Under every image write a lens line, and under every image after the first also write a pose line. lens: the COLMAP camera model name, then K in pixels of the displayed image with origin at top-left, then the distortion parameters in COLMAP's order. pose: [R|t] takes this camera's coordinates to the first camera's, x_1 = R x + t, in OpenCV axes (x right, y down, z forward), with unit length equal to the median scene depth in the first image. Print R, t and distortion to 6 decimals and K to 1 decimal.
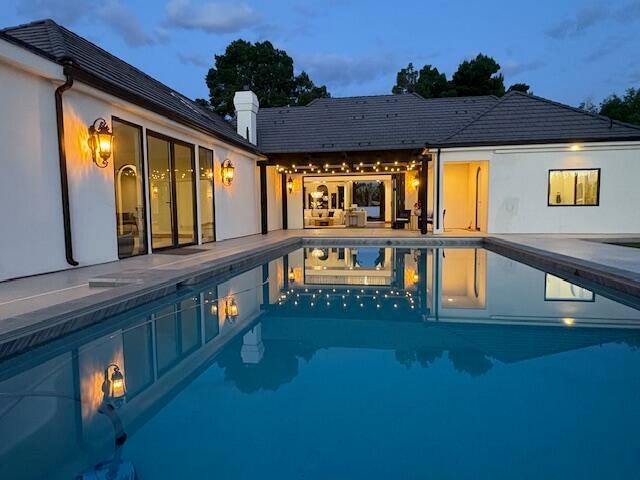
lens RADIAL K [[400.2, 0, 320.0], [0, 400.2, 240.0], [0, 0, 1]] dist [0.001410, 0.000263]
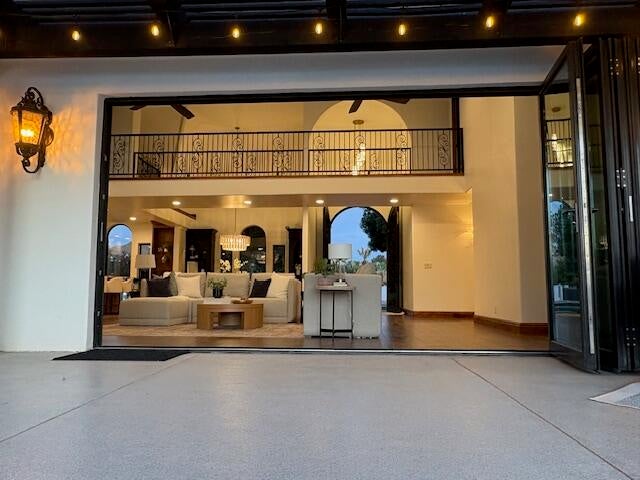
lens RADIAL K [[400.2, 0, 320.0], [0, 400.2, 240.0], [0, 0, 1]] dist [0.001410, 0.000263]
pose [[0.994197, 0.023462, 0.104981, 0.034746], [-0.002503, 0.980706, -0.195471, -0.033959], [-0.107542, 0.194074, 0.975074, 0.578173]]
